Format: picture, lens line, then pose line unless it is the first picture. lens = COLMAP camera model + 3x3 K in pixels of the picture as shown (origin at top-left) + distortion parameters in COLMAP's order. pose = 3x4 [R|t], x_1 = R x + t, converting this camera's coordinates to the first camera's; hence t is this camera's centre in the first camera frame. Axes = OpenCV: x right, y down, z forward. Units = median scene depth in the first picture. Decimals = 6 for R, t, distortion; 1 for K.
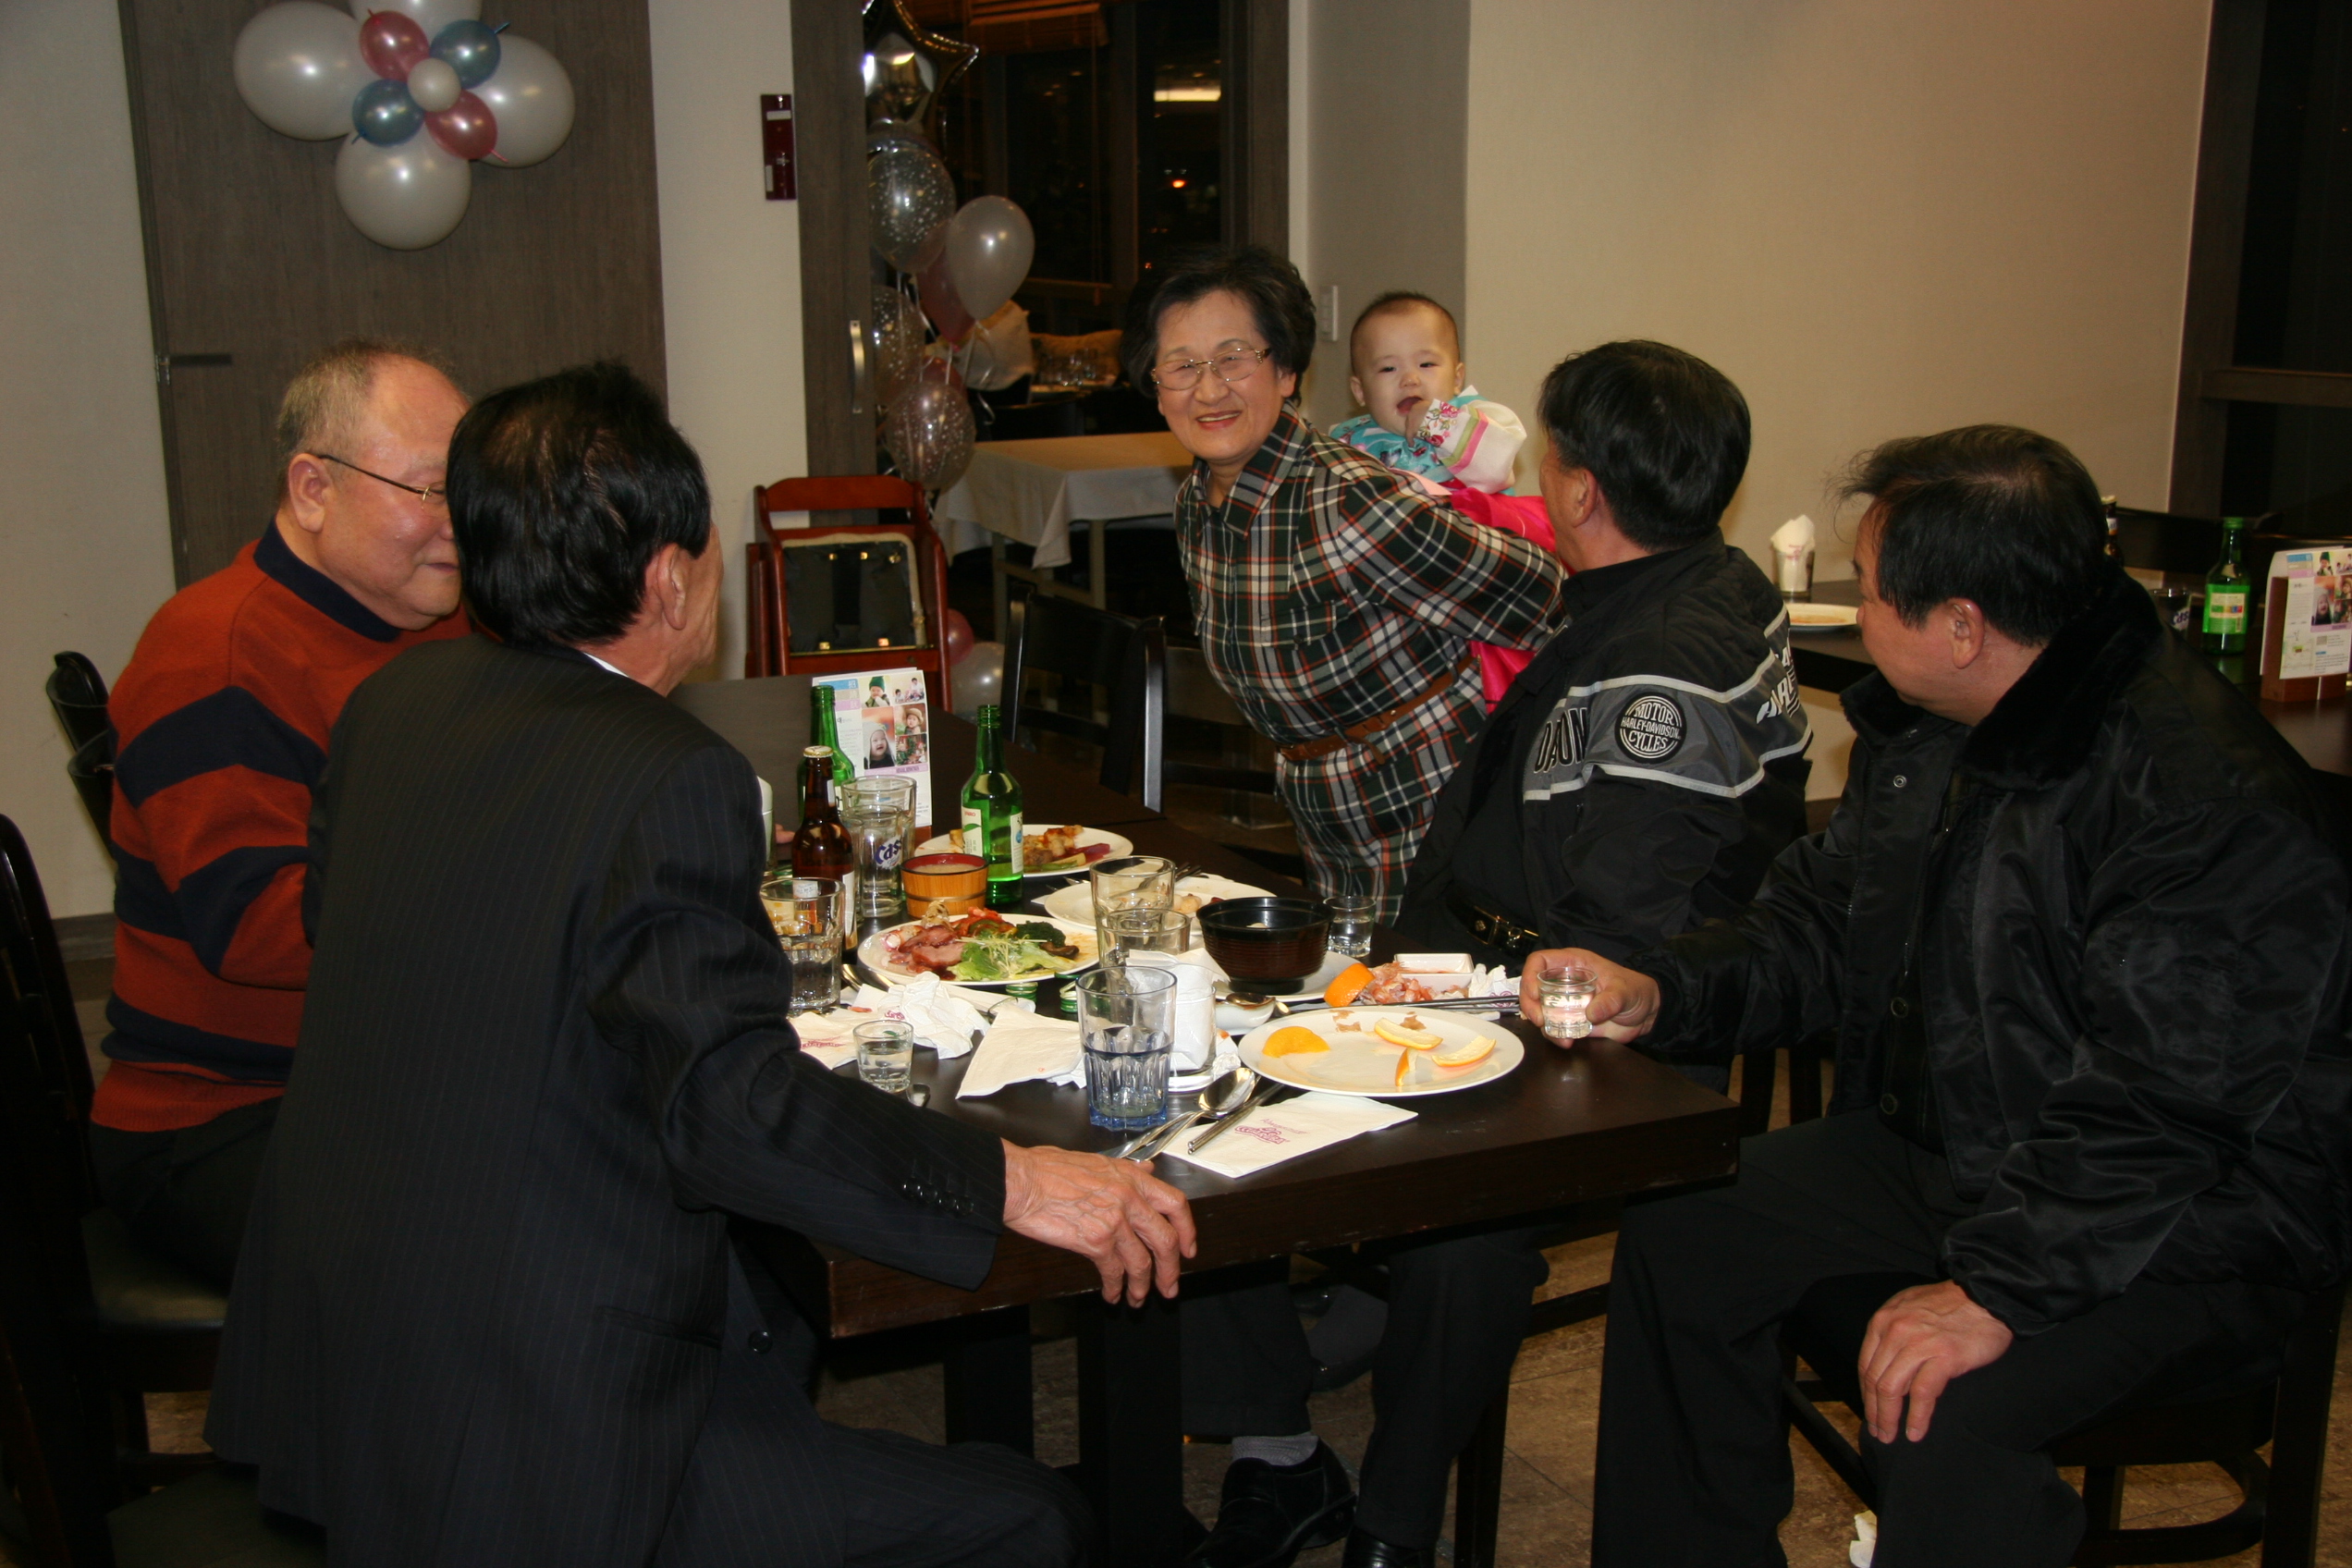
lens RADIAL K [[2755.8, 0, 1169.8], [0, 2755.8, 783.7], [0, 0, 1]] dist [-0.011468, 0.000000]
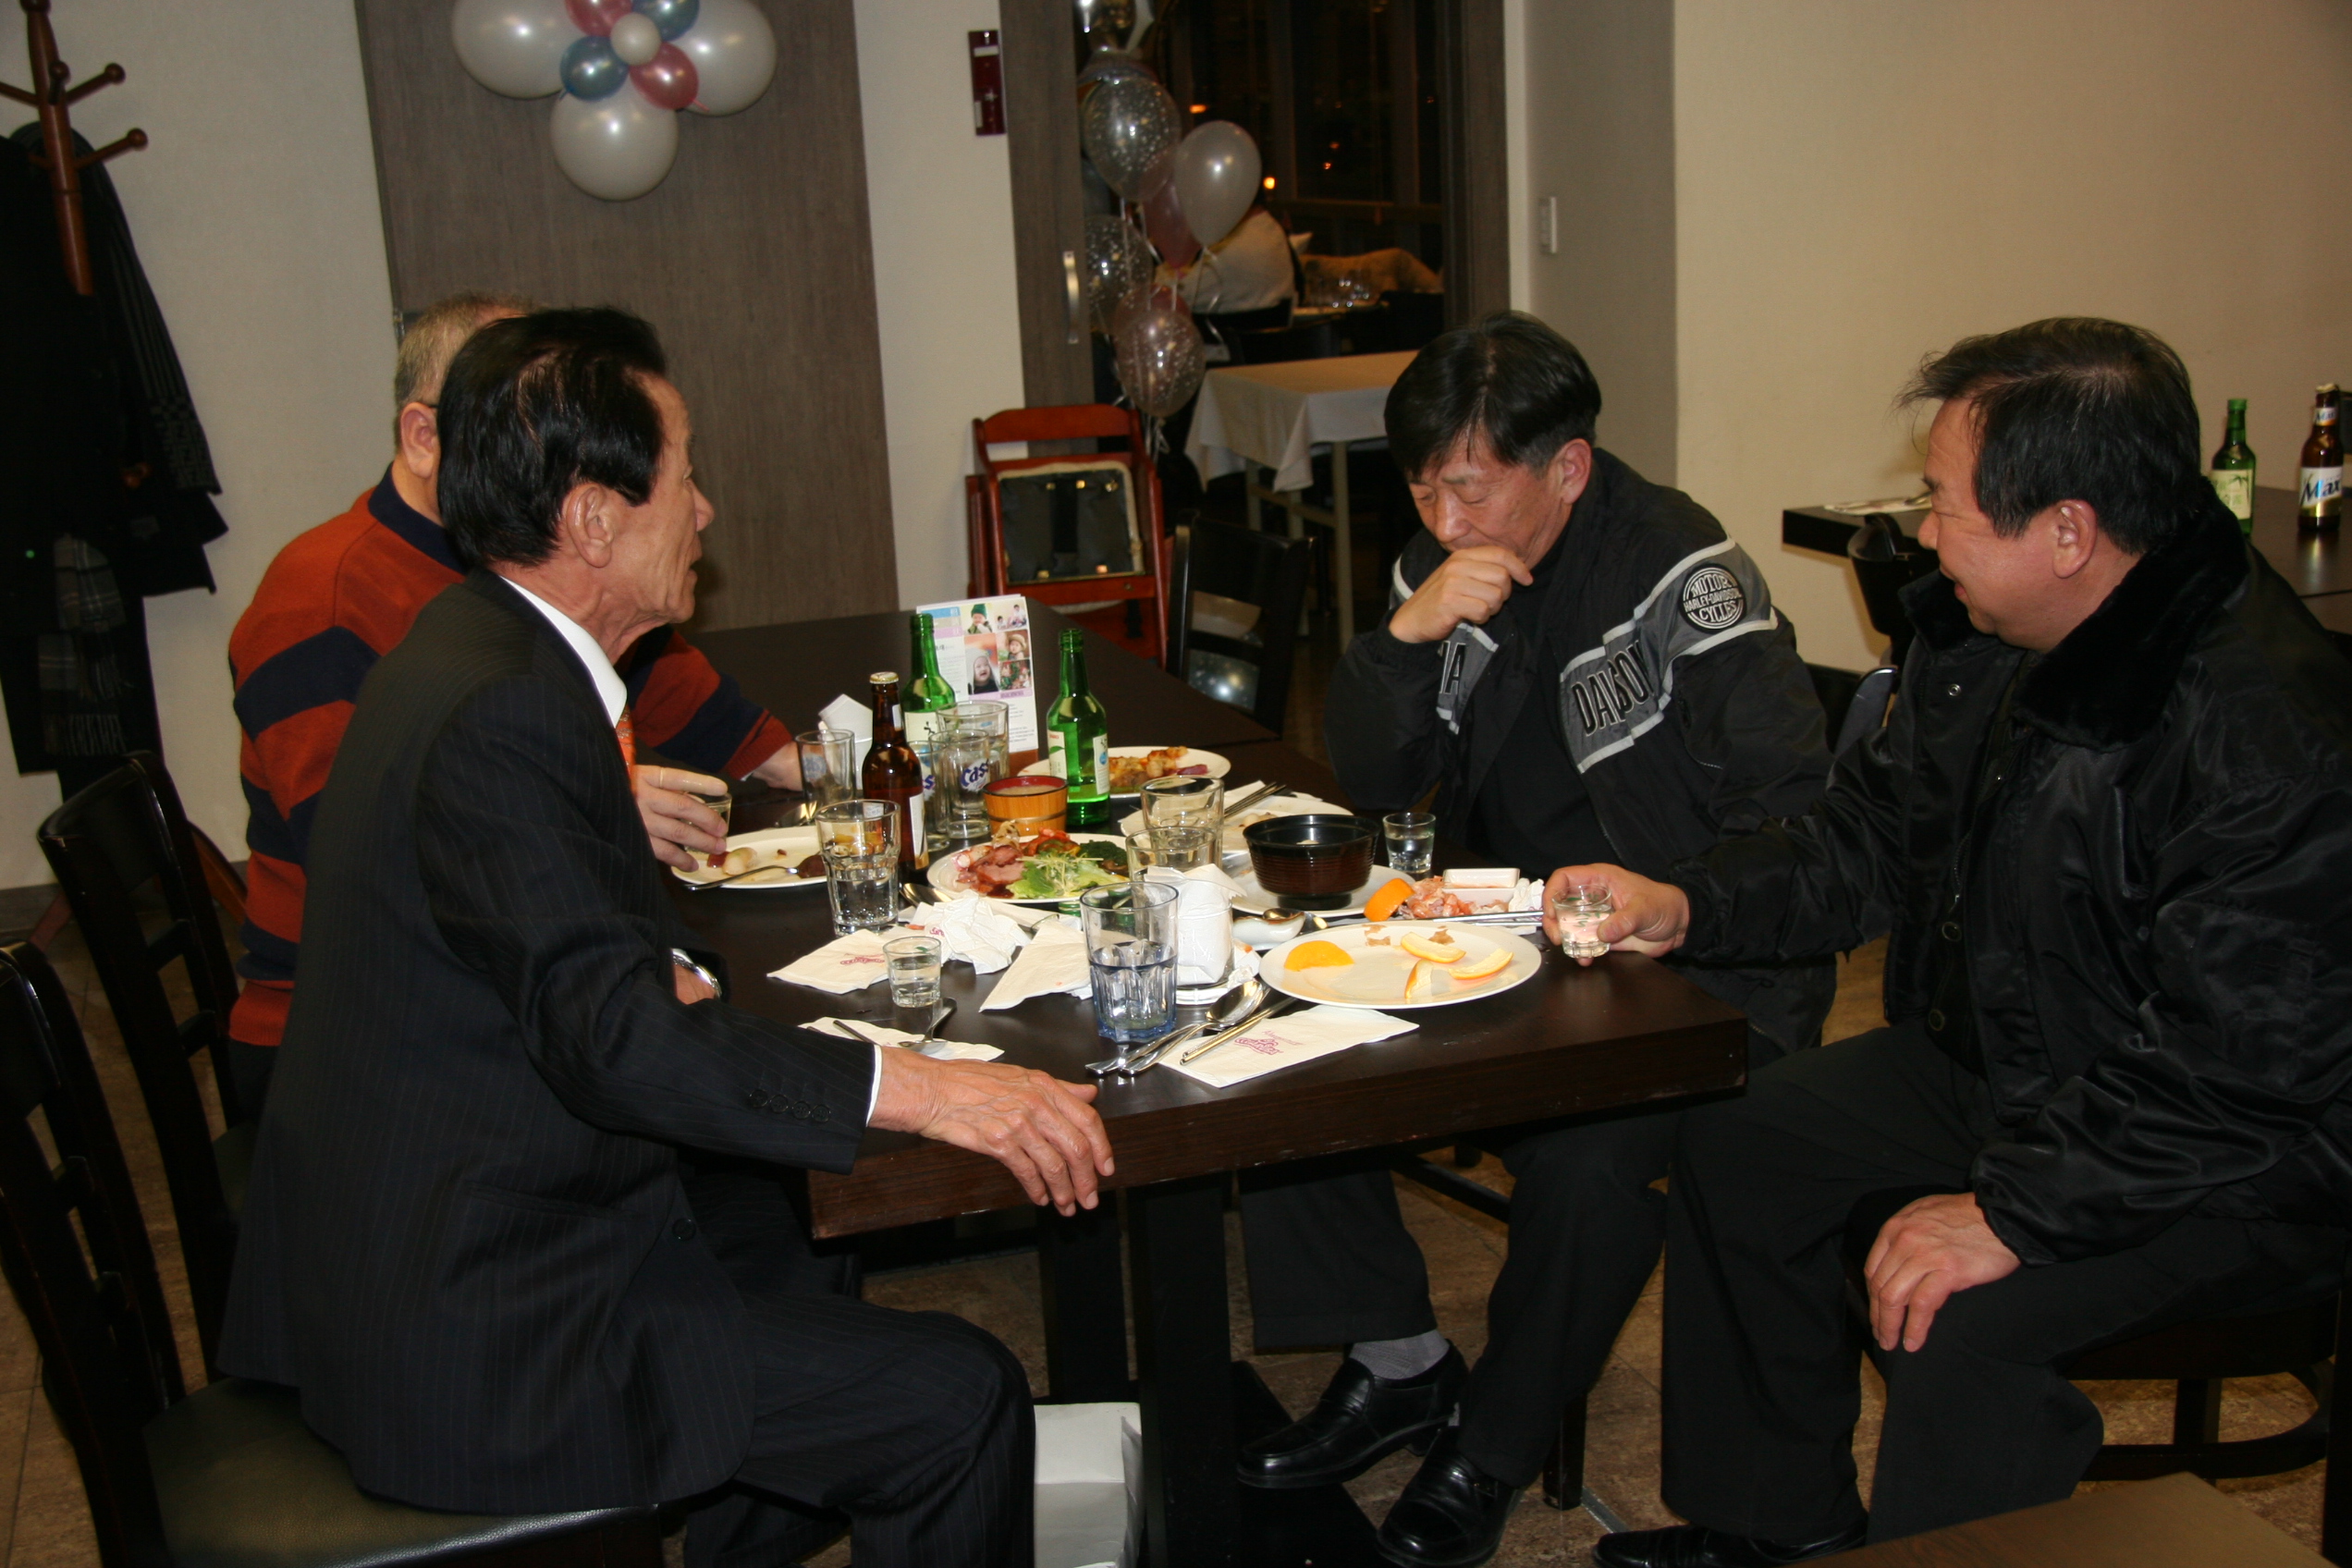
lens RADIAL K [[2755.8, 0, 1187.1], [0, 2755.8, 799.5], [0, 0, 1]] dist [-0.011468, 0.000000]
pose [[0.991084, -0.013027, -0.132604, 0.106794], [0.017521, 0.999309, 0.032782, 0.001556], [0.132085, -0.034813, 0.990627, -0.008876]]
